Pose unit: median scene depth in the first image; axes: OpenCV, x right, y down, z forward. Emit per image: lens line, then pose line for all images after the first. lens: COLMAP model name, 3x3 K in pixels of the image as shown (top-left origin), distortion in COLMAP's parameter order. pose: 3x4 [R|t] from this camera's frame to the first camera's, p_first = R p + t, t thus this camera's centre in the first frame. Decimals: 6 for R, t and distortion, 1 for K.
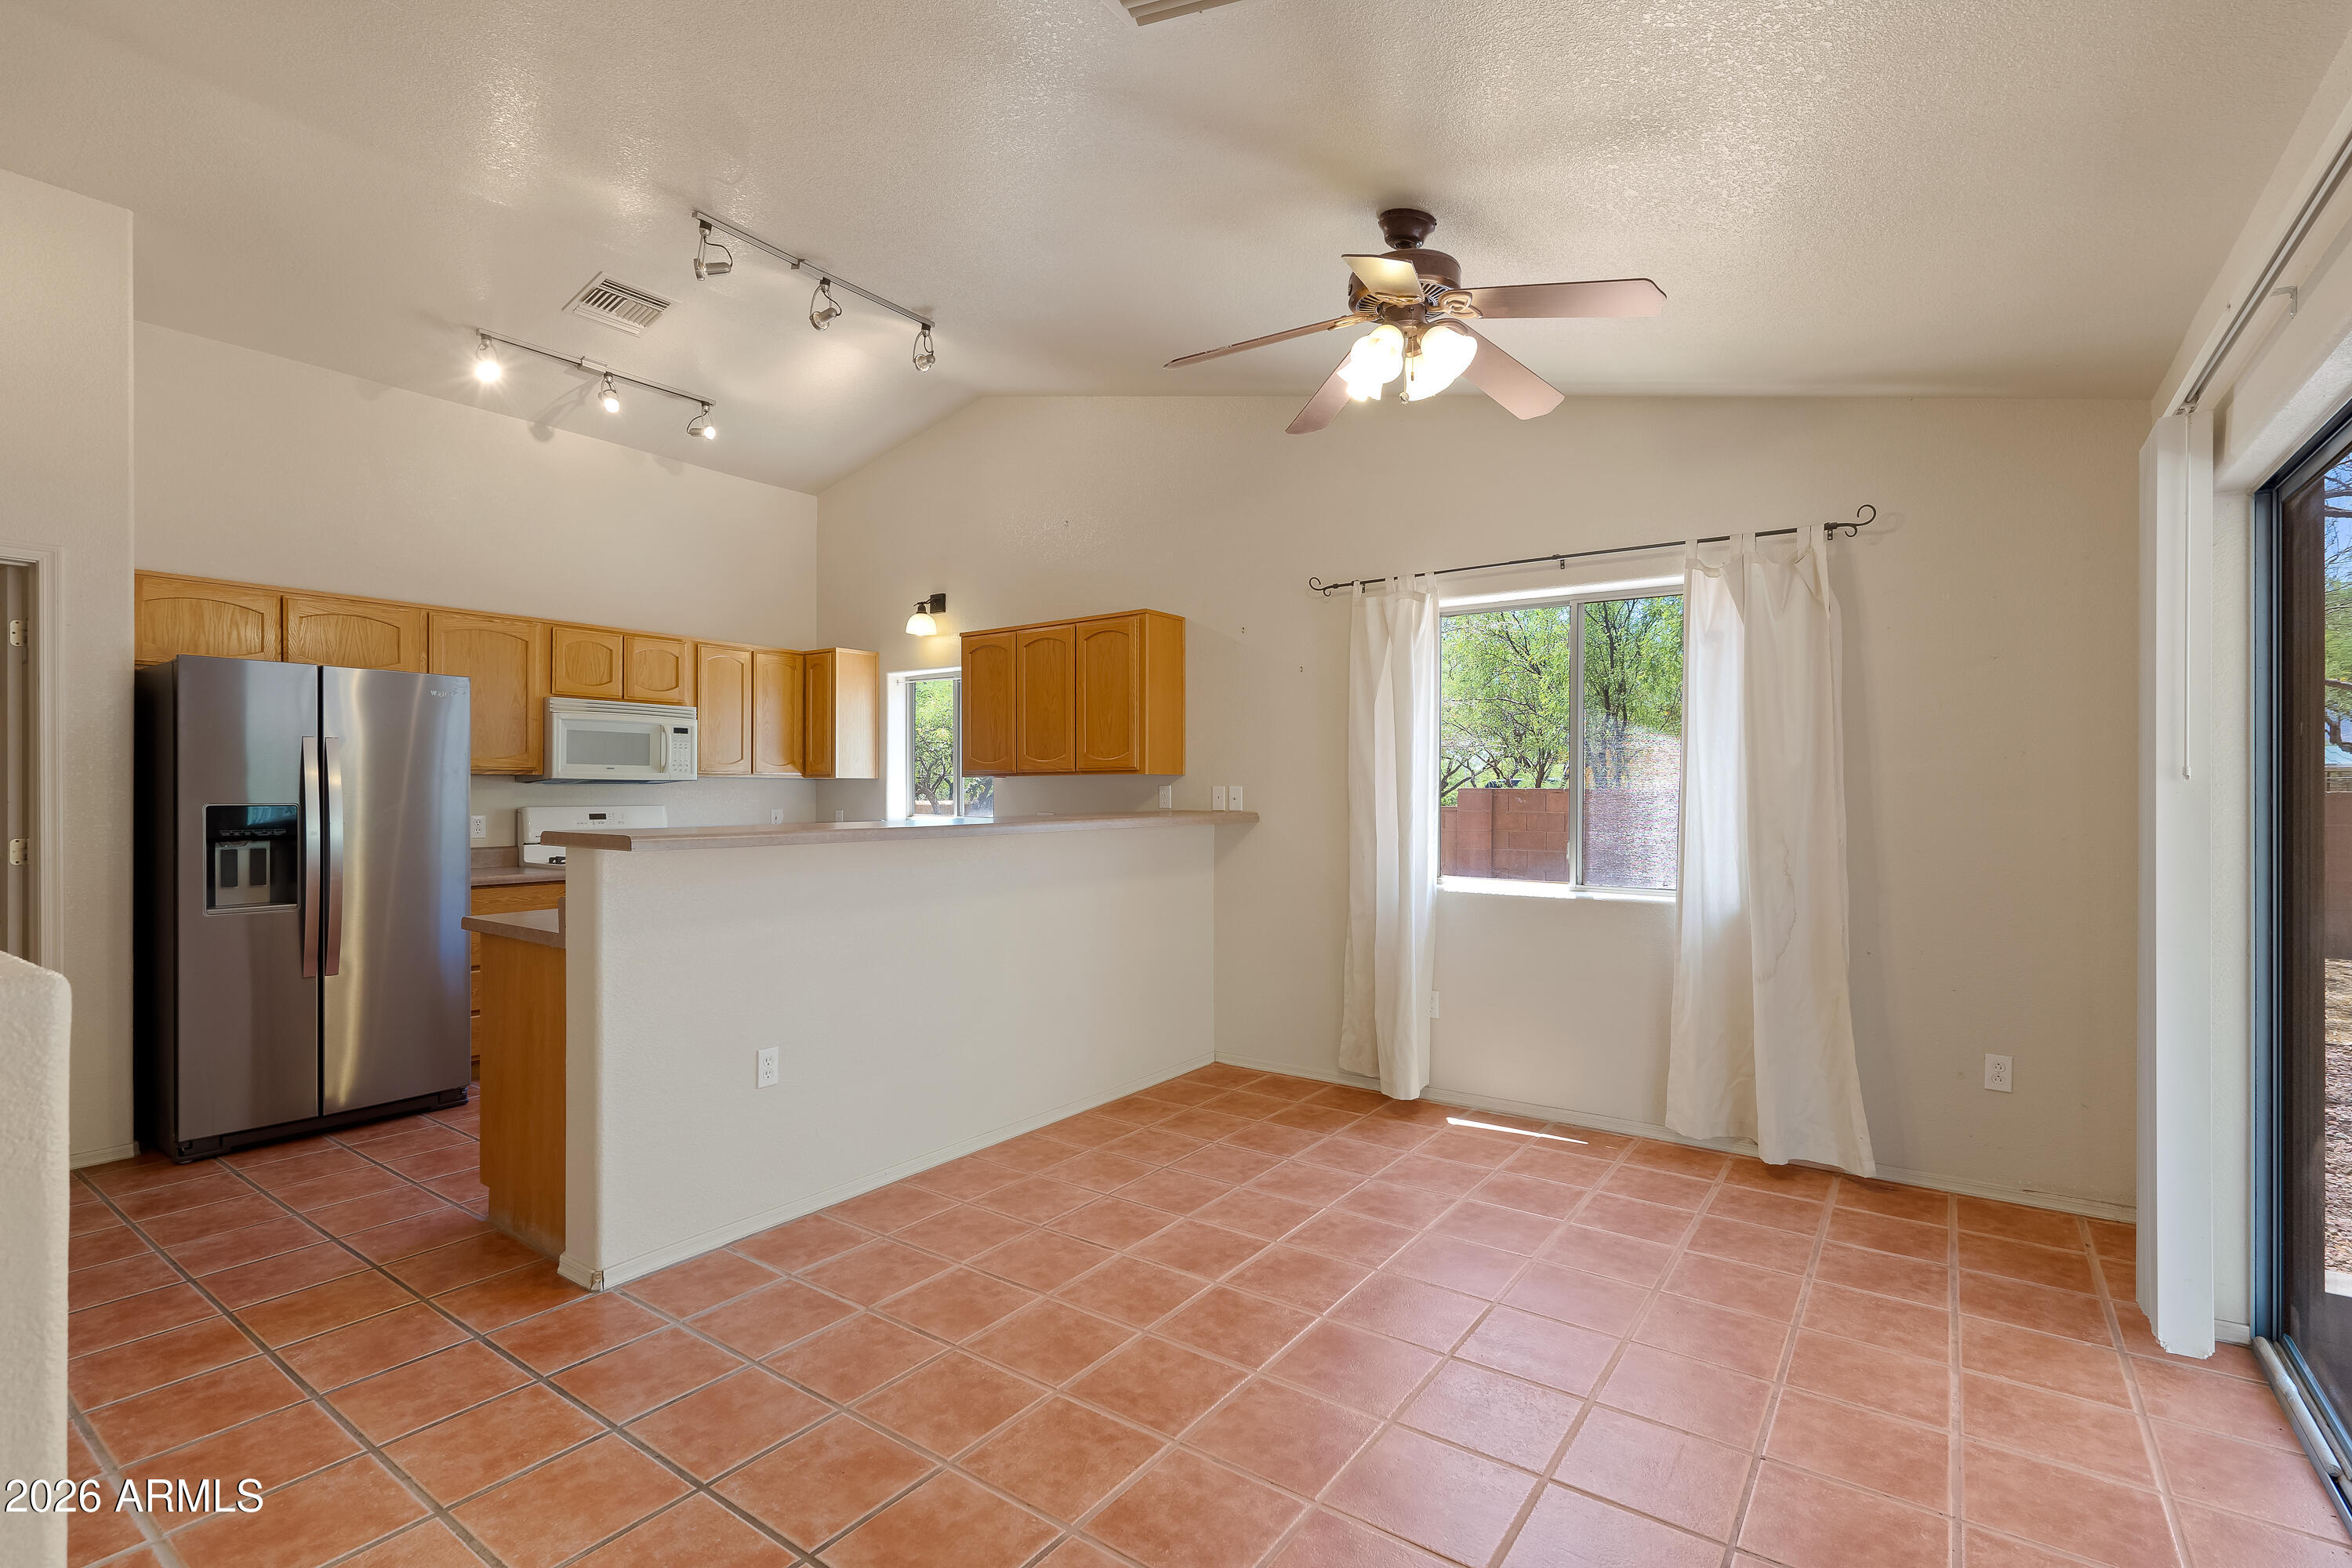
lens RADIAL K [[1073.6, 0, 1155.1], [0, 1073.6, 786.2], [0, 0, 1]] dist [-0.007465, 0.004797]
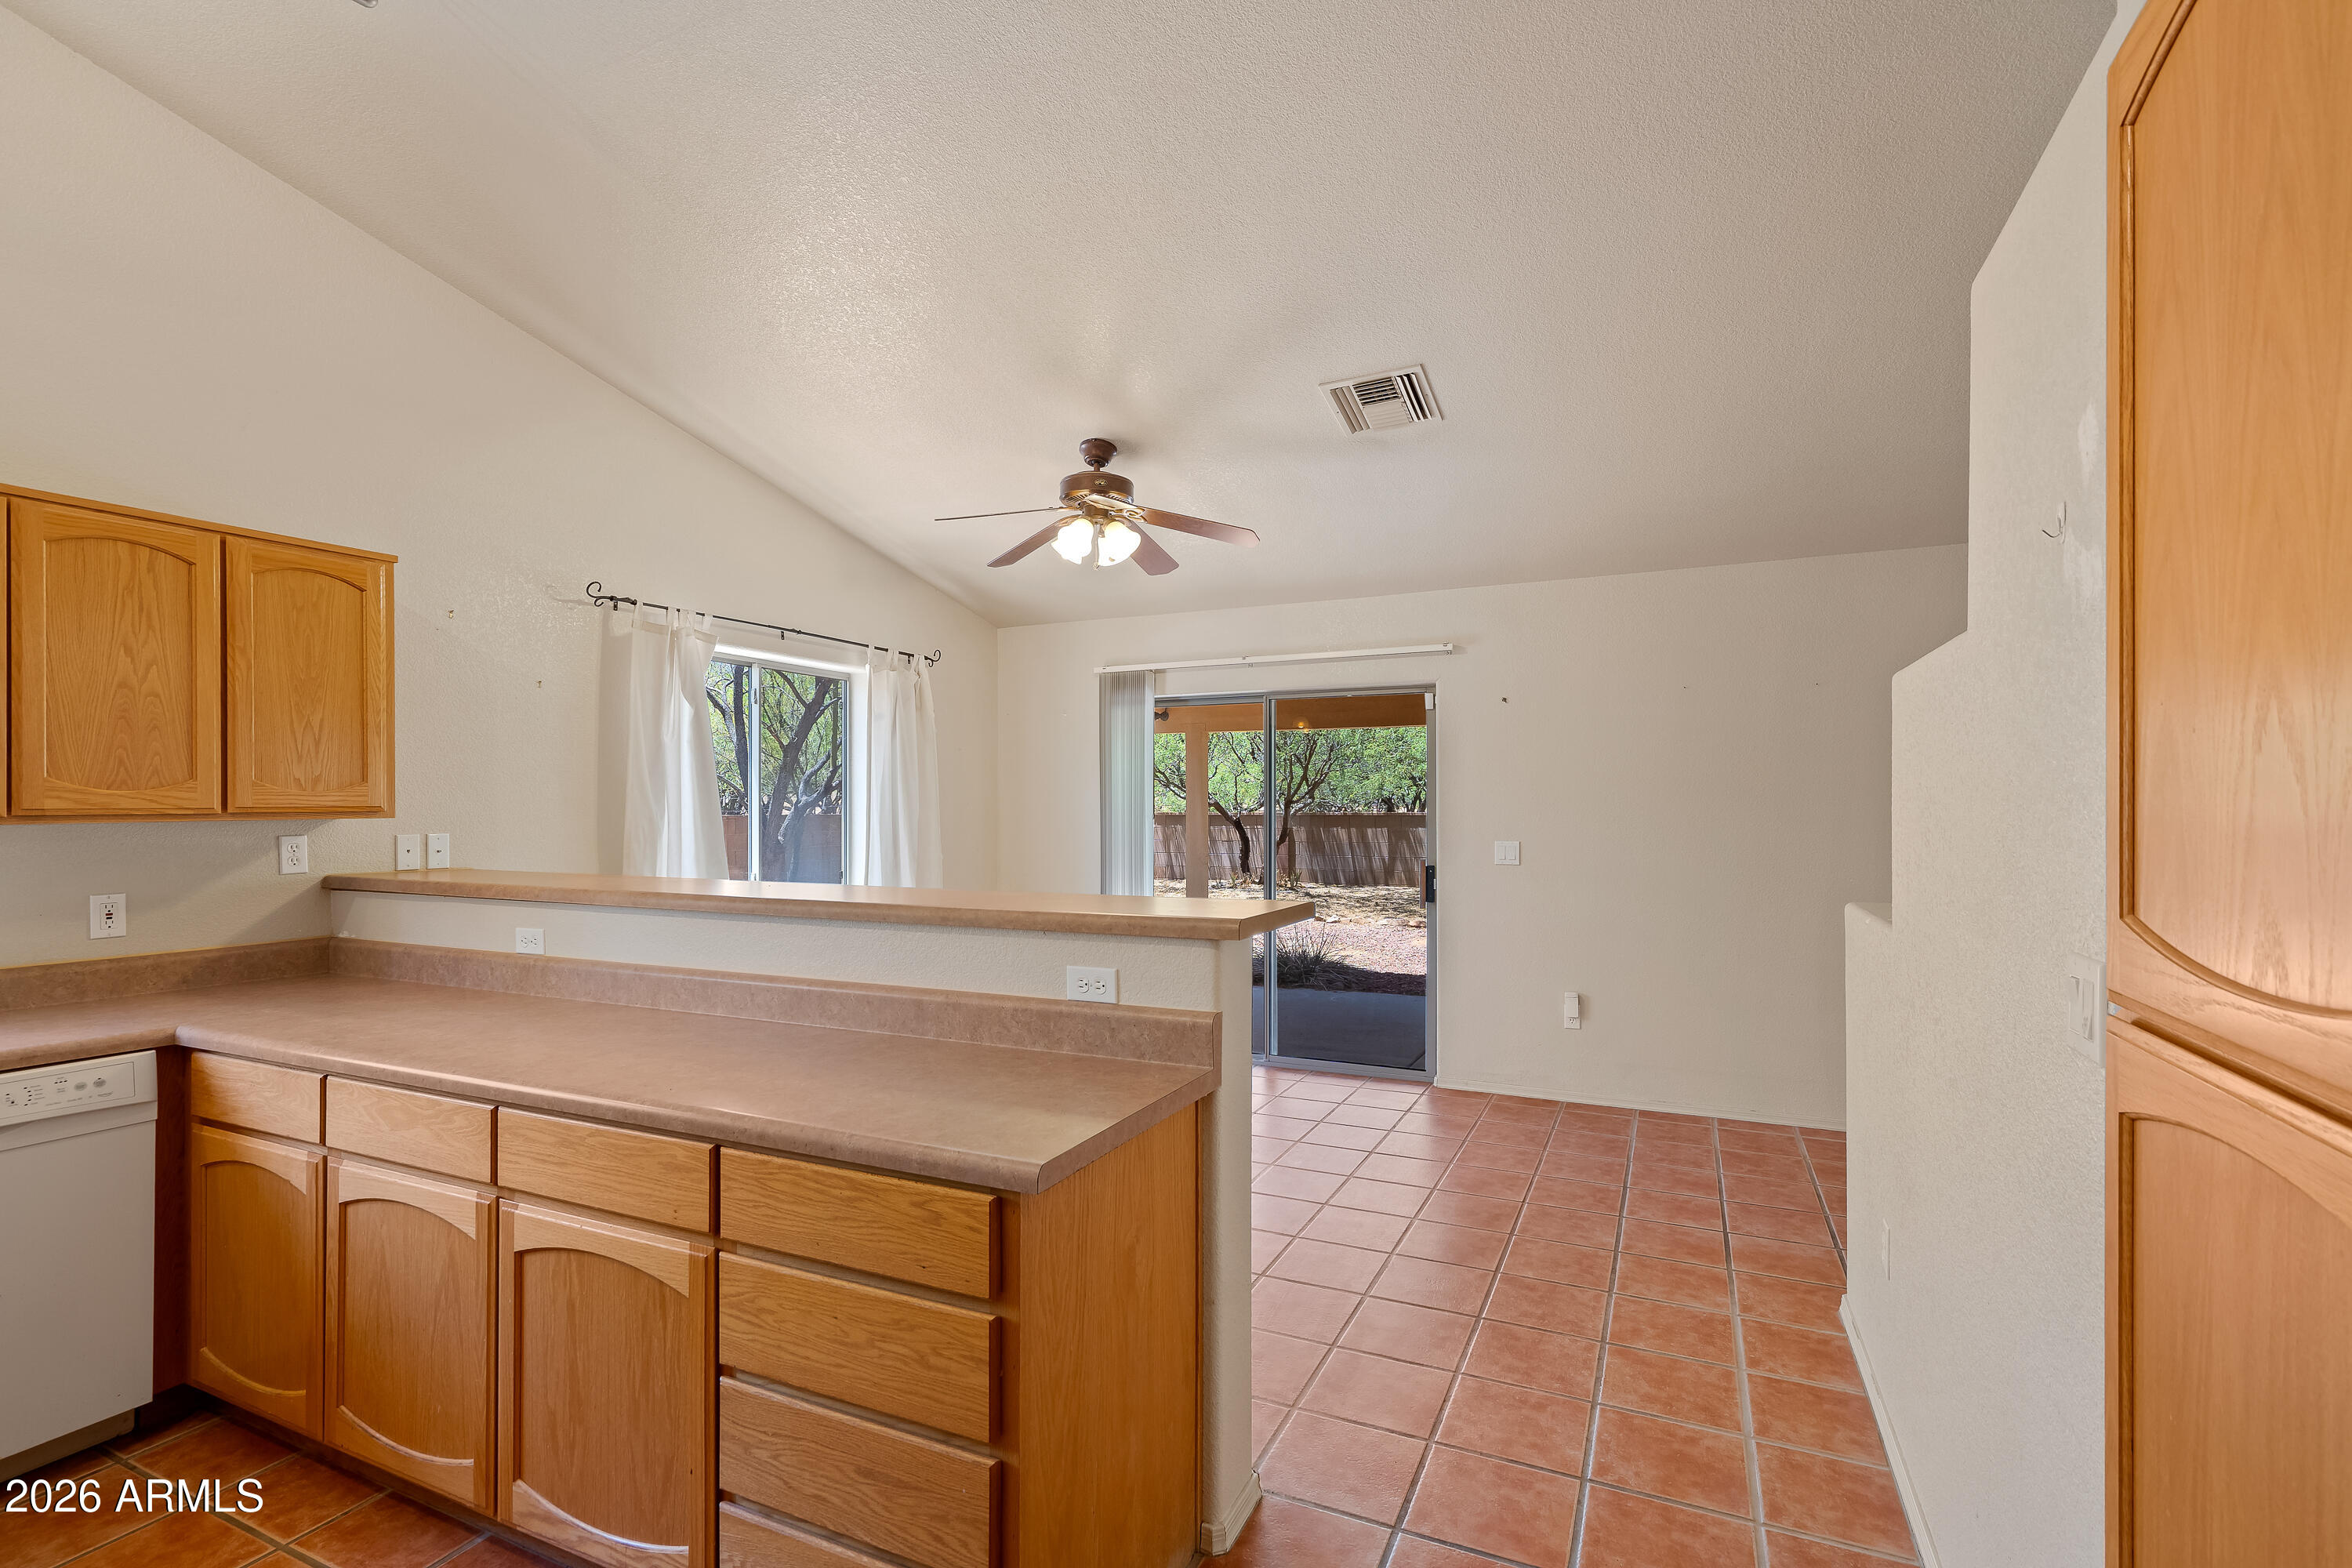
lens RADIAL K [[1073.6, 0, 1167.9], [0, 1073.6, 801.4], [0, 0, 1]] dist [-0.007465, 0.004797]
pose [[-0.178707, 0.003532, 0.983896, -0.848614], [0.000952, 0.999994, -0.003417, -0.022045], [-0.983902, 0.000326, -0.178710, 0.796547]]
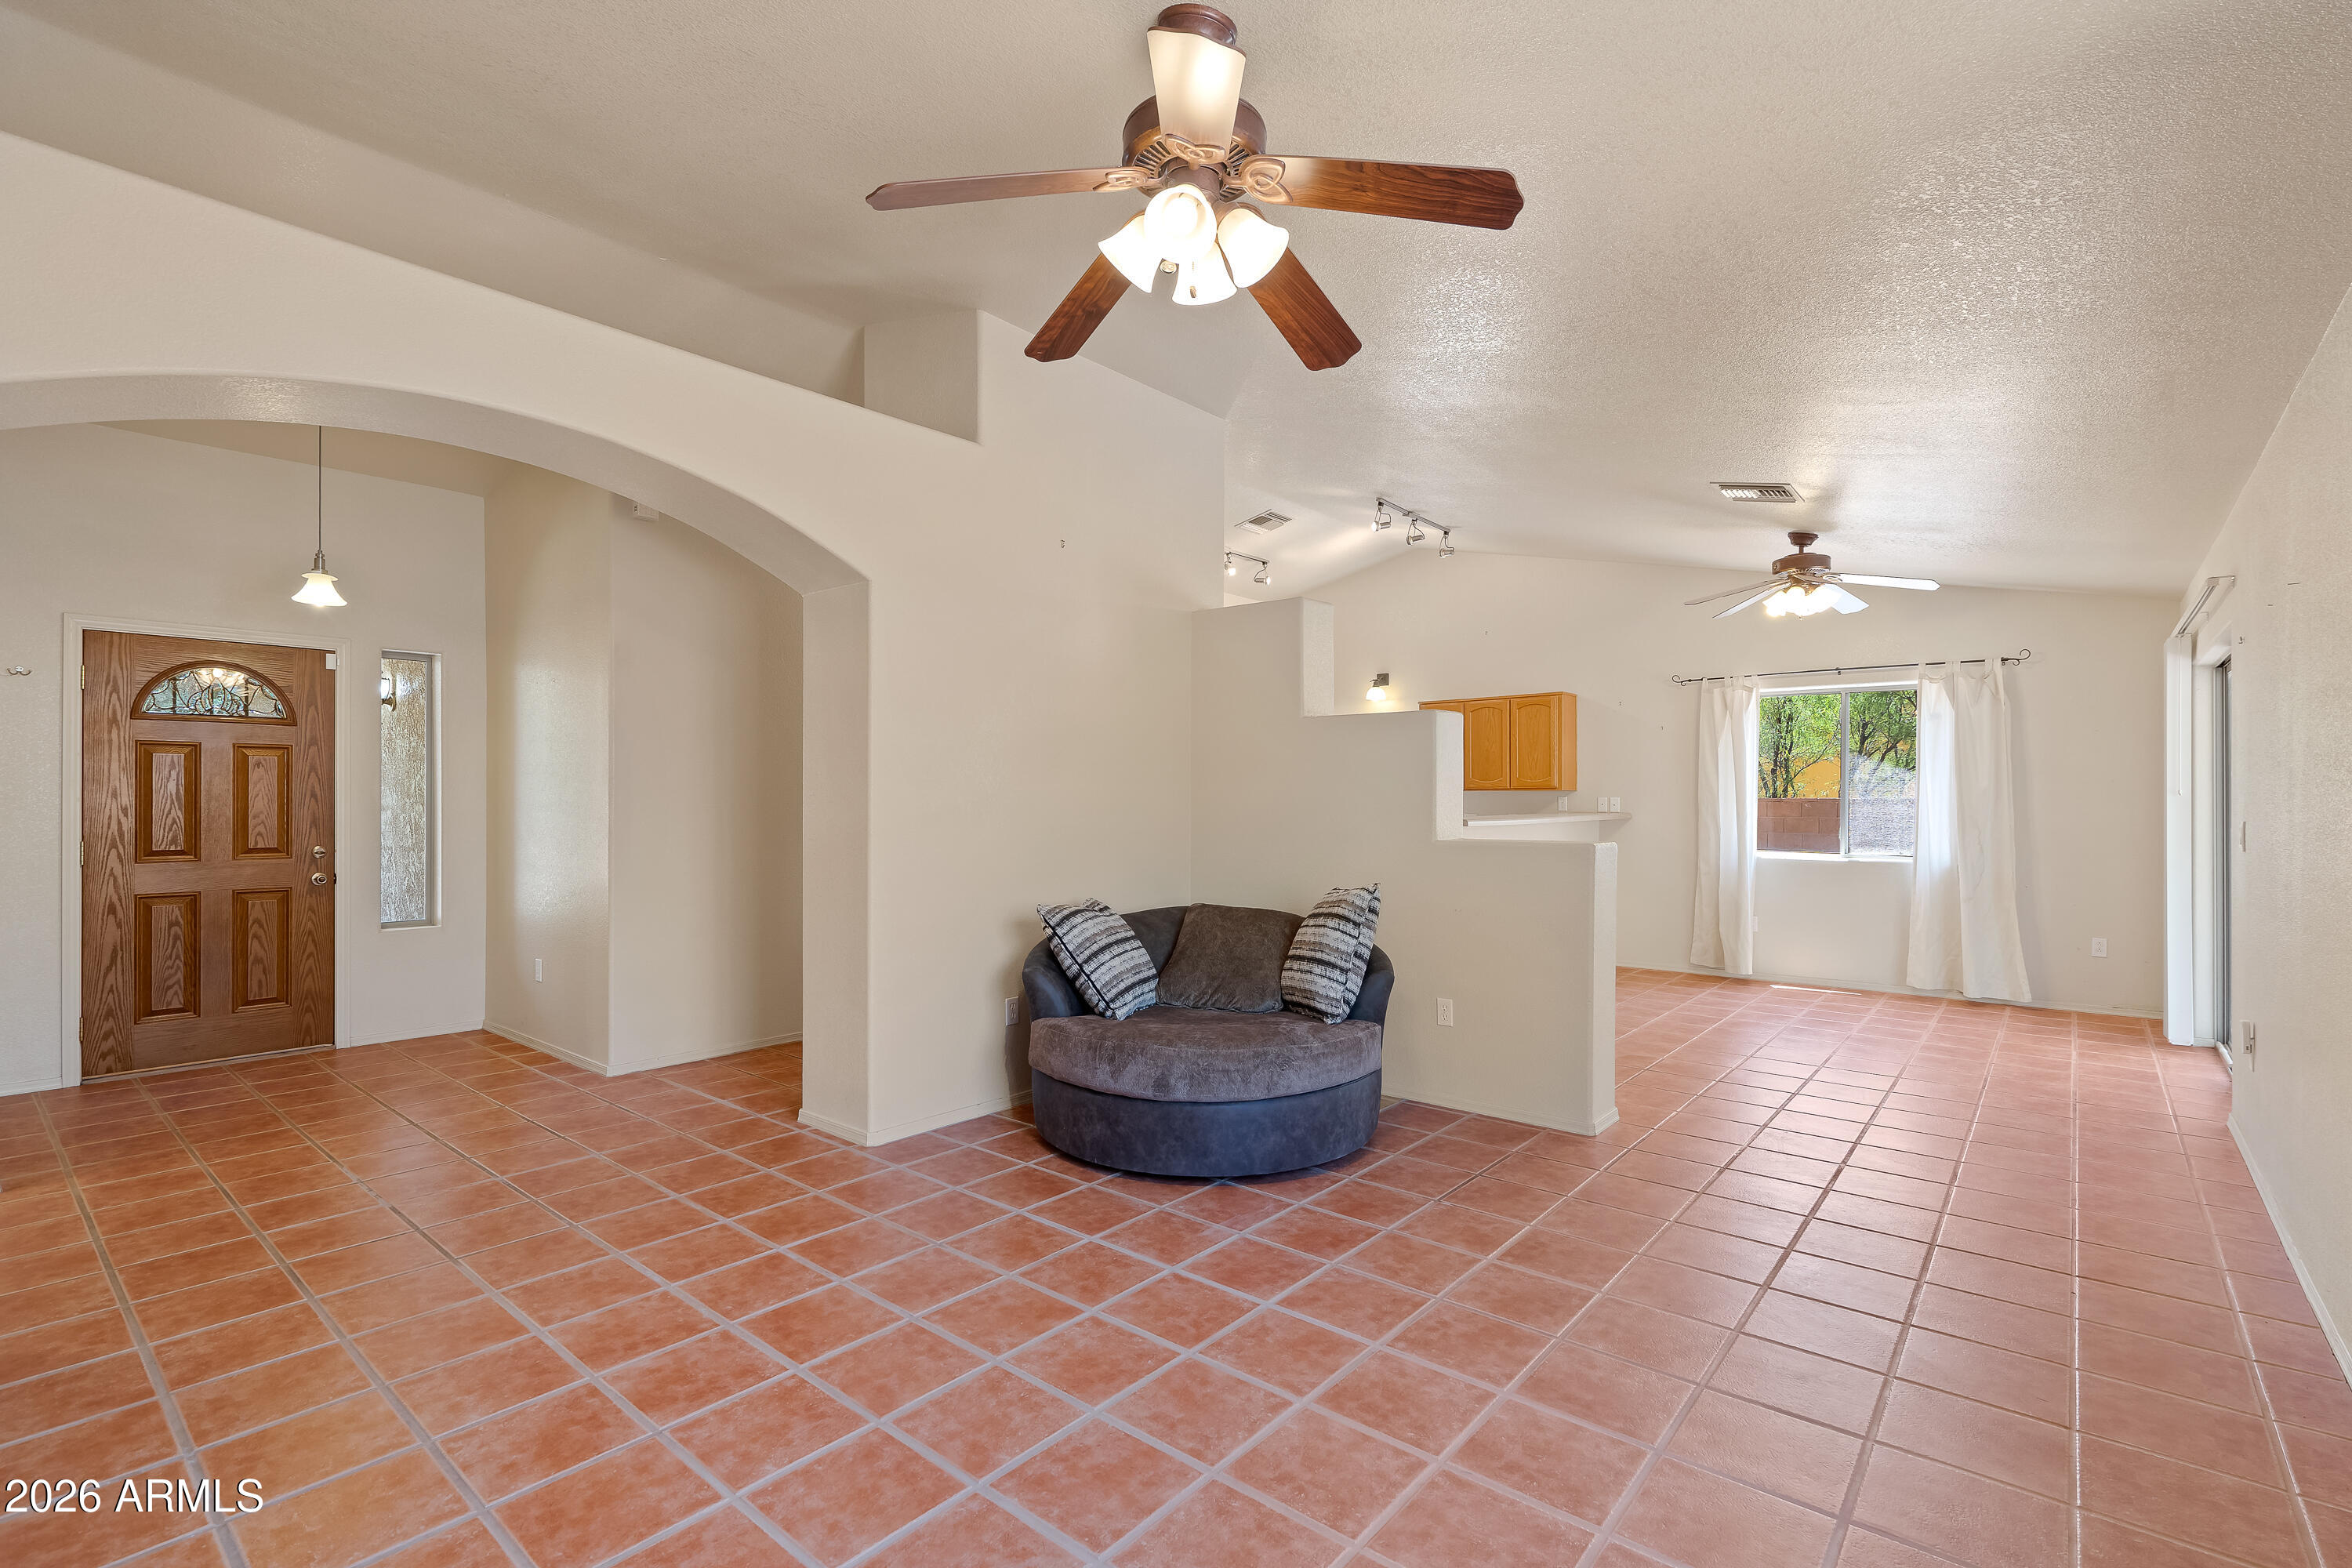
lens RADIAL K [[1073.6, 0, 1143.4], [0, 1073.6, 795.1], [0, 0, 1]] dist [-0.007465, 0.004797]
pose [[0.997385, -0.001270, -0.072258, -0.638594], [0.001531, 0.999993, 0.003554, -0.012626], [0.072253, -0.003655, 0.997380, -0.846705]]
